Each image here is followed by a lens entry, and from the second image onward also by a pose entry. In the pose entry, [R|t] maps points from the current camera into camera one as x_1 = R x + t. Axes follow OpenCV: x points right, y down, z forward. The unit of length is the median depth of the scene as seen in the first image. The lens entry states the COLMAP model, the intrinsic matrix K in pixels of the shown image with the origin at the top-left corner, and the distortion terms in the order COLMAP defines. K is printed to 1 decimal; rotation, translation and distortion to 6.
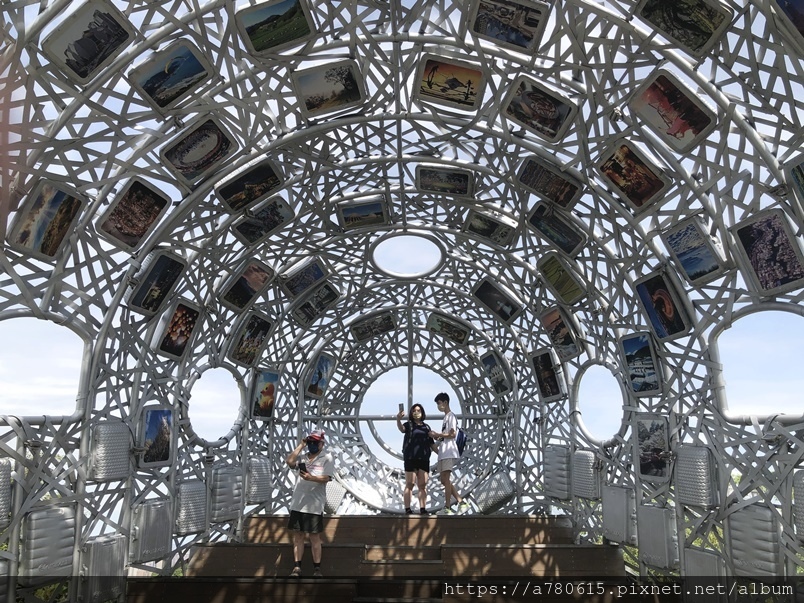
lens RADIAL K [[656.7, 0, 403.8], [0, 656.7, 286.4], [0, 0, 1]] dist [0.001454, -0.005967]
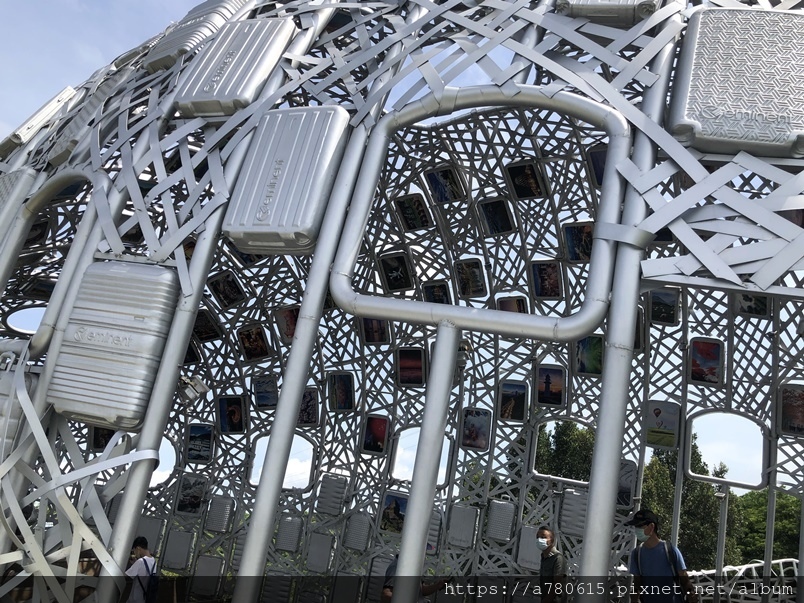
lens RADIAL K [[682.5, 0, 403.3], [0, 682.5, 282.7], [0, 0, 1]] dist [-0.010848, 0.006293]
pose [[0.466476, 0.290299, 0.835540, -0.959645], [-0.286204, 0.943332, -0.167965, -0.120239], [-0.836951, -0.160783, 0.523127, -0.242181]]
